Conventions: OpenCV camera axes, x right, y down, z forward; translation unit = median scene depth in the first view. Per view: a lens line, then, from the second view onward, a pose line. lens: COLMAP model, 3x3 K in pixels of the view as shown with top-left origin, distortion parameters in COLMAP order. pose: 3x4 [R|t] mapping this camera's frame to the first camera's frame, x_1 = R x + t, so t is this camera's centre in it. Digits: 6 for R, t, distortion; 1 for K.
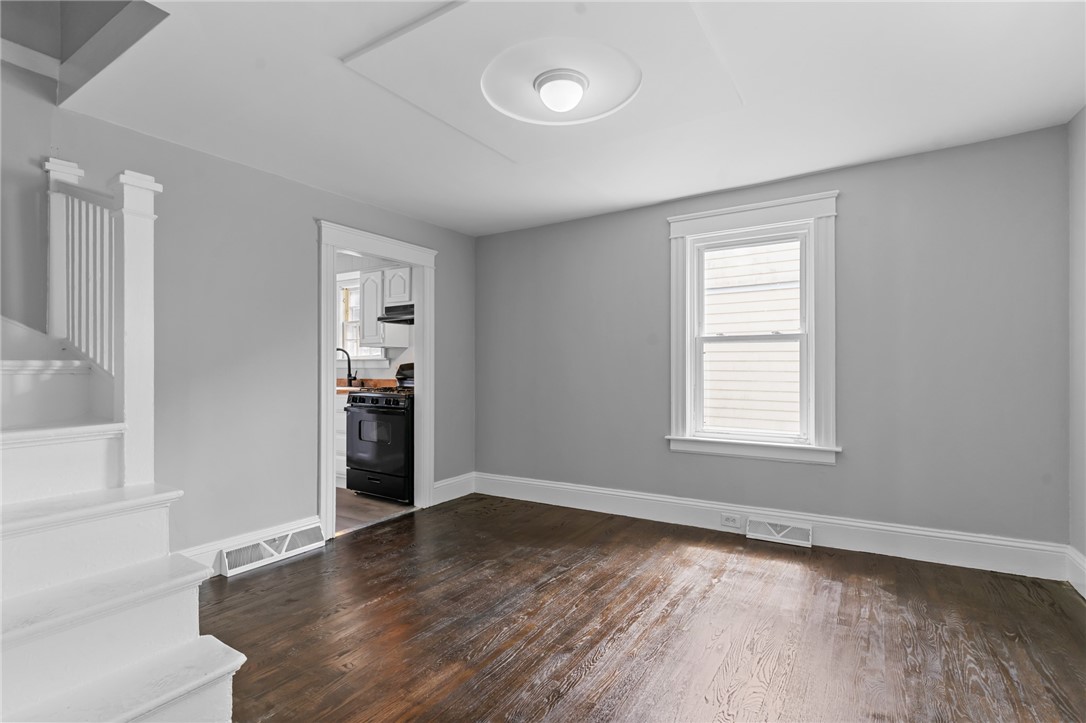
lens RADIAL K [[525.4, 0, 531.6], [0, 525.4, 364.2], [0, 0, 1]] dist [0.004525, -0.001908]
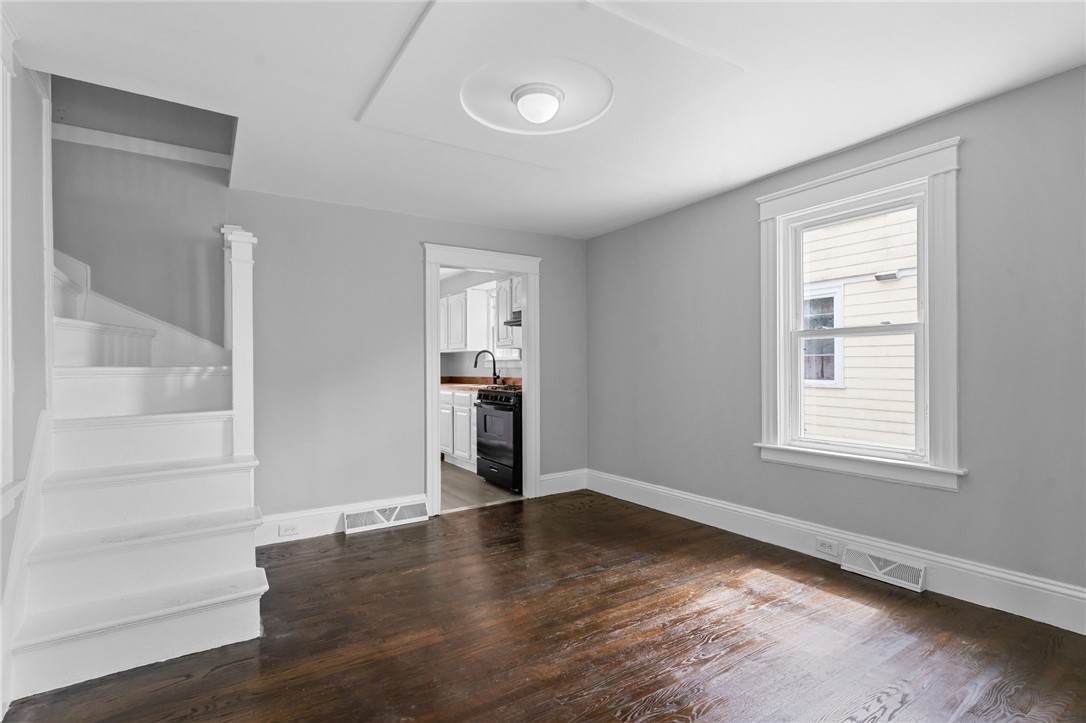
lens RADIAL K [[525.4, 0, 527.7], [0, 525.4, 363.7], [0, 0, 1]] dist [0.004525, -0.001908]
pose [[0.908083, -0.008565, -0.418703, 0.303438], [0.010402, 0.999944, 0.002105, -0.004705], [0.418661, -0.006267, 0.908121, 0.028739]]
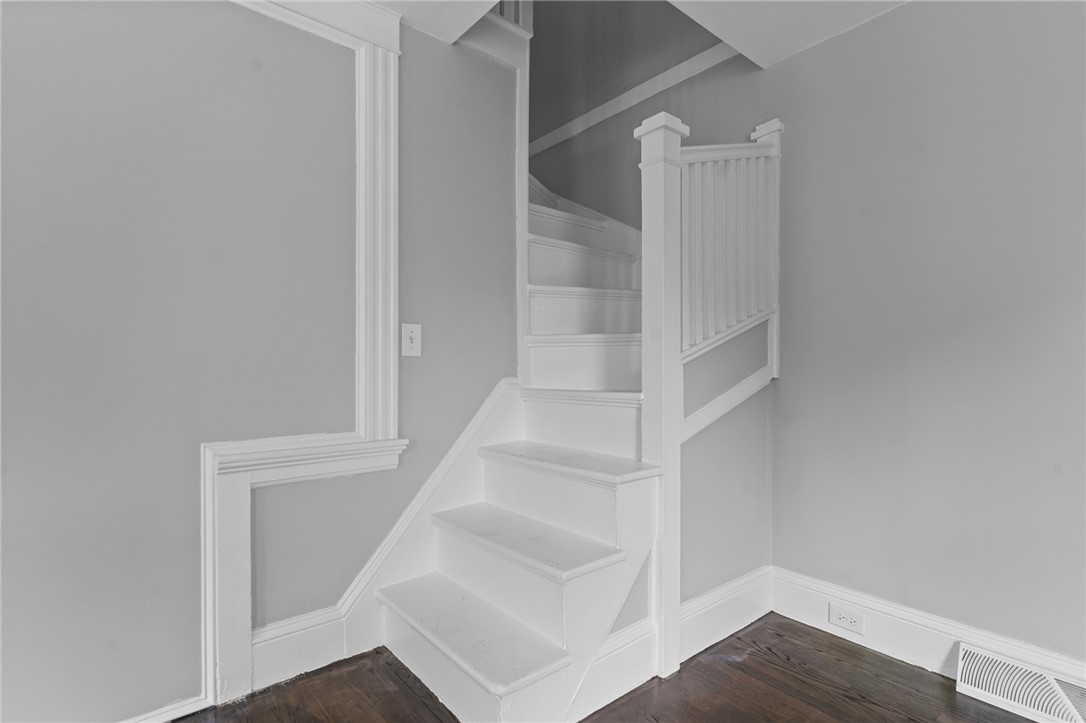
lens RADIAL K [[525.4, 0, 542.1], [0, 525.4, 358.6], [0, 0, 1]] dist [0.004525, -0.001908]
pose [[-0.300136, 0.000571, -0.953896, 0.103205], [0.003691, 0.999993, -0.000563, 0.027946], [0.953889, -0.003690, -0.300136, 0.630537]]
